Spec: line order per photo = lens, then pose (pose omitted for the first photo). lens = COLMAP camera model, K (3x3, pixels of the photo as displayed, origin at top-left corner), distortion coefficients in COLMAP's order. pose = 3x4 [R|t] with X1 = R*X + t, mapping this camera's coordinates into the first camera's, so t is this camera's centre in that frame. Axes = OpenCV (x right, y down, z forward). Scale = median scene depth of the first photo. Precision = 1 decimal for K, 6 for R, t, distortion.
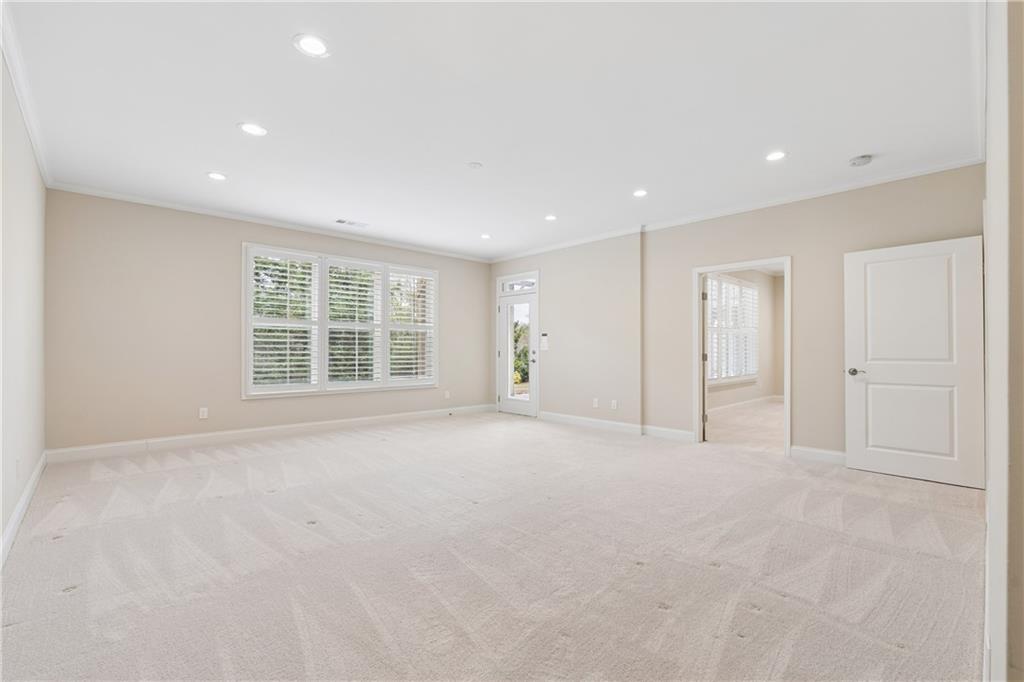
lens RADIAL K [[445.2, 0, 512.4], [0, 445.2, 343.9], [0, 0, 1]] dist [-0.008583, -0.000113]
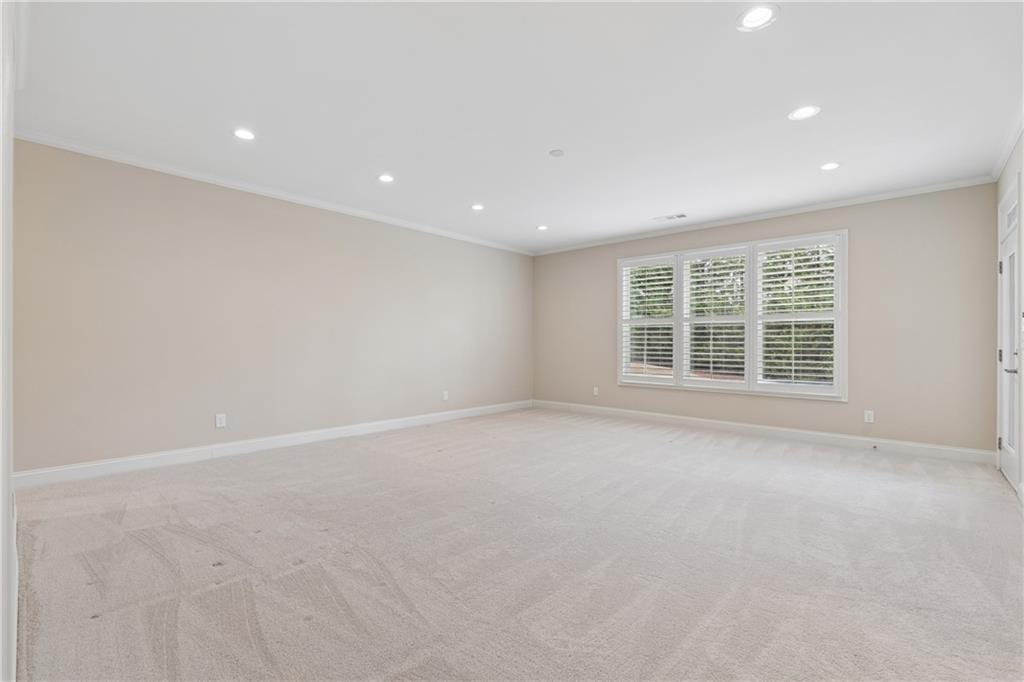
lens RADIAL K [[445.2, 0, 512.4], [0, 445.2, 343.9], [0, 0, 1]] dist [-0.008583, -0.000113]
pose [[0.090389, -0.001059, -0.995906, 0.467126], [0.007573, 0.999971, -0.000376, 0.005642], [0.995878, -0.007508, 0.090394, 0.442799]]
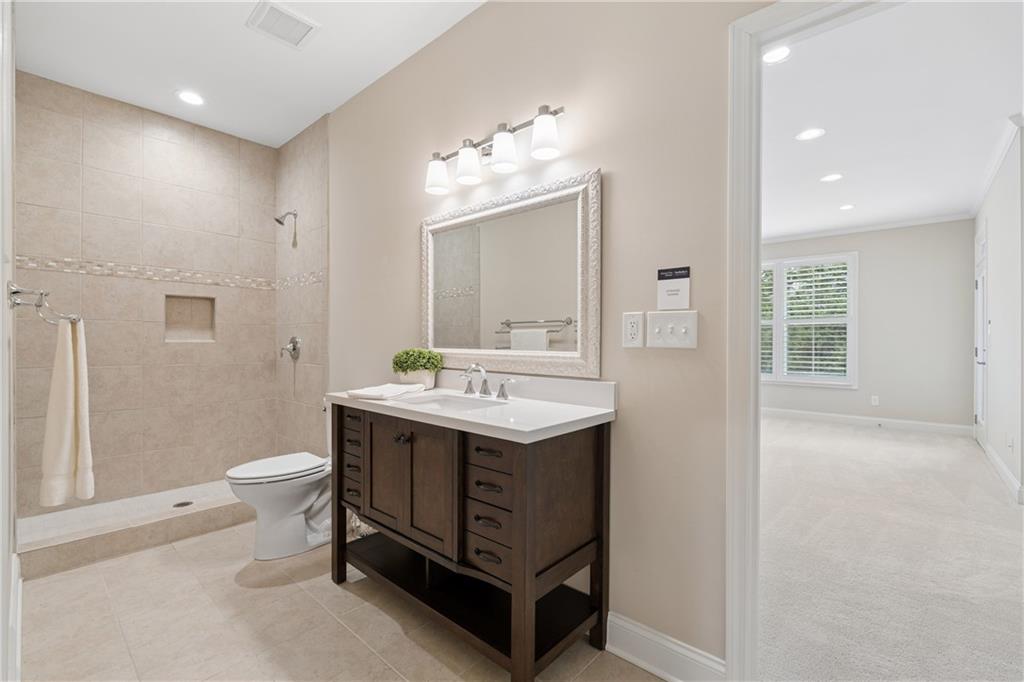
lens RADIAL K [[445.2, 0, 512.4], [0, 445.2, 343.9], [0, 0, 1]] dist [-0.008583, -0.000113]
pose [[0.095471, 0.003154, -0.995427, 0.623371], [0.010377, 0.999937, 0.004164, 0.000640], [0.995378, -0.010727, 0.095432, 0.271678]]
